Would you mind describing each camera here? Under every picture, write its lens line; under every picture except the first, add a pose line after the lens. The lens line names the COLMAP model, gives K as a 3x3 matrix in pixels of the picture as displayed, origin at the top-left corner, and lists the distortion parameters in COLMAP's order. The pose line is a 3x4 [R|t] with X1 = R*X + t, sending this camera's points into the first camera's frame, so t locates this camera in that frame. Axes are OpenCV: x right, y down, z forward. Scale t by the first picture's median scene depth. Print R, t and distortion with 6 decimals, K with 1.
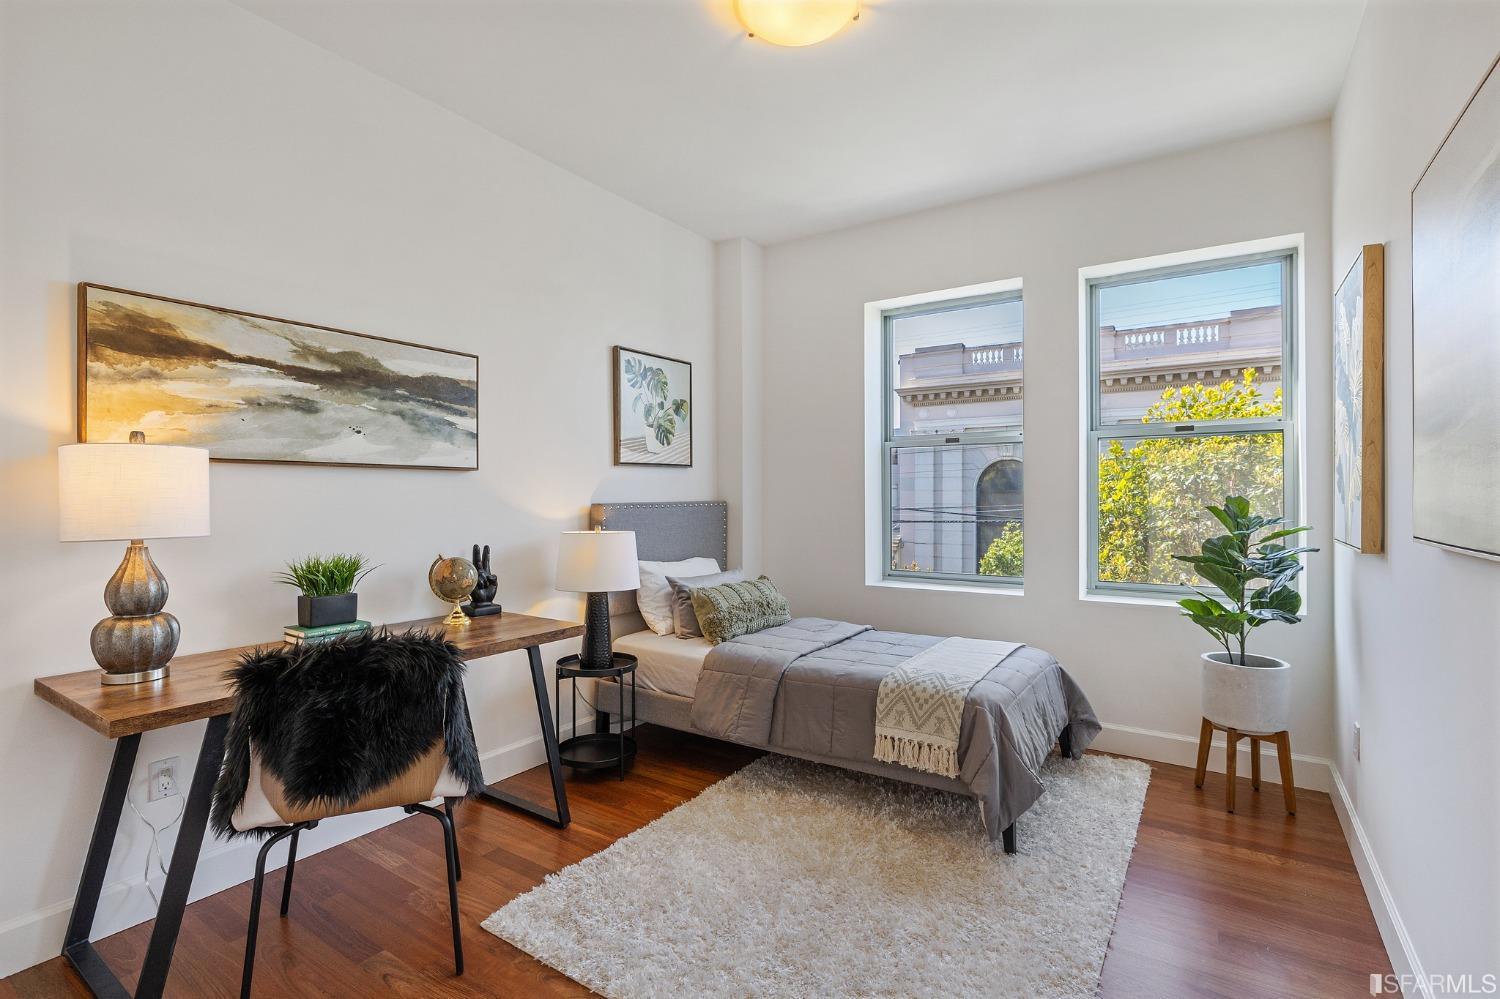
lens RADIAL K [[708.1, 0, 743.3], [0, 708.1, 492.0], [0, 0, 1]] dist [-0.000999, 0.000110]
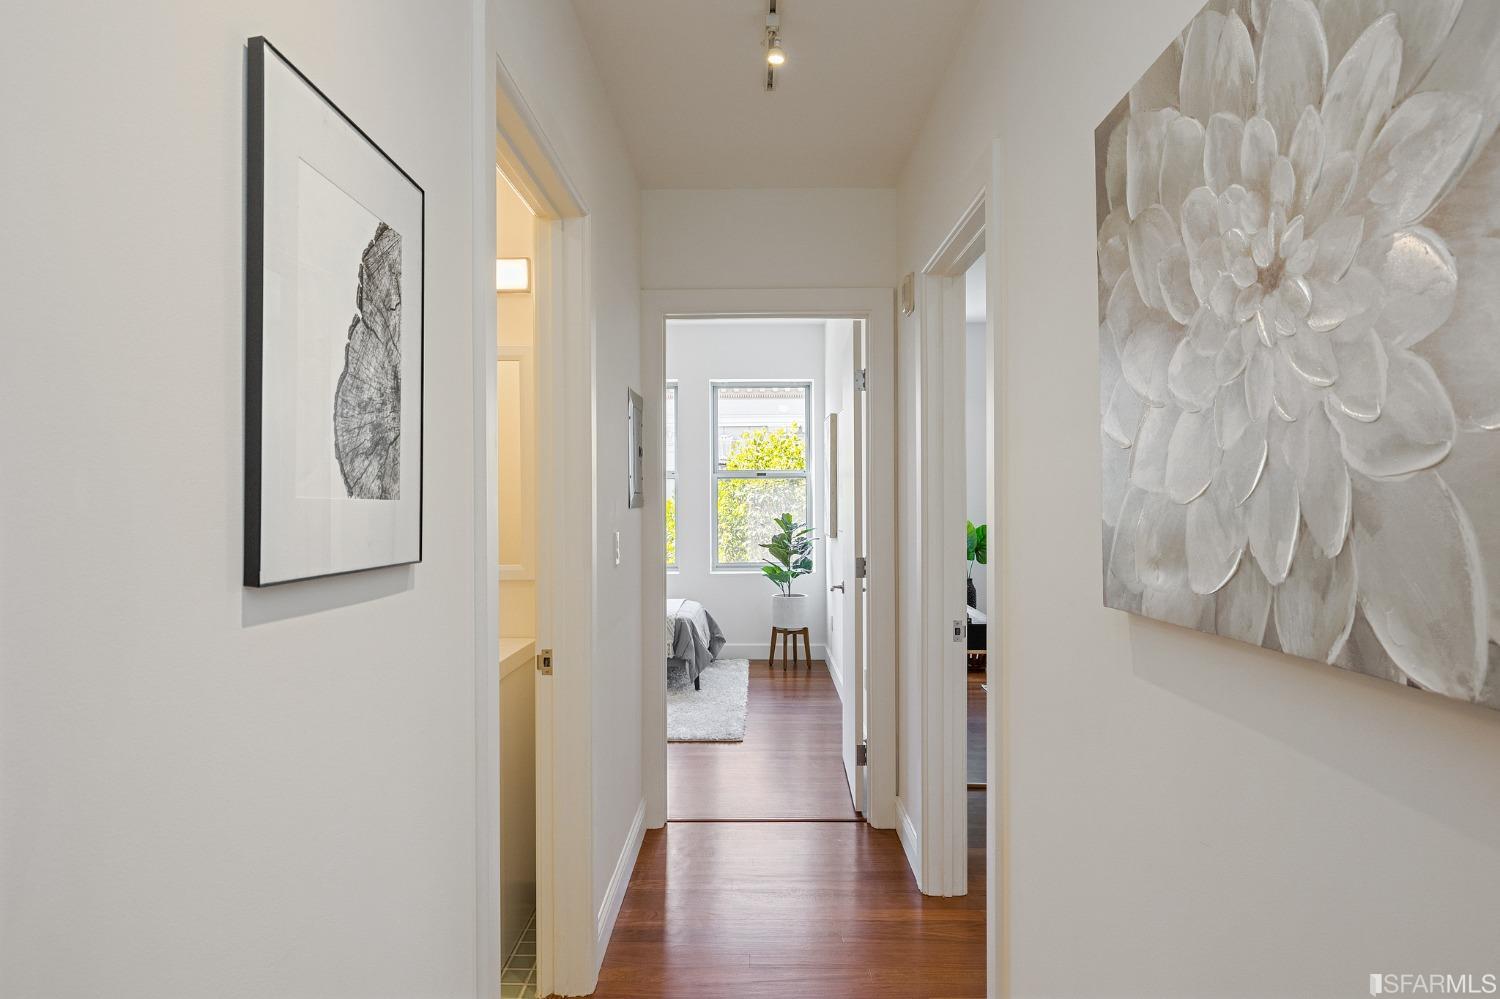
lens RADIAL K [[906.8, 0, 751.6], [0, 906.8, 497.8], [0, 0, 1]] dist [0.000236, 0.000014]
pose [[0.840017, -0.006824, 0.542517, -0.758914], [0.003658, 0.999969, 0.006915, -0.054452], [-0.542548, -0.003825, 0.840016, -1.073878]]
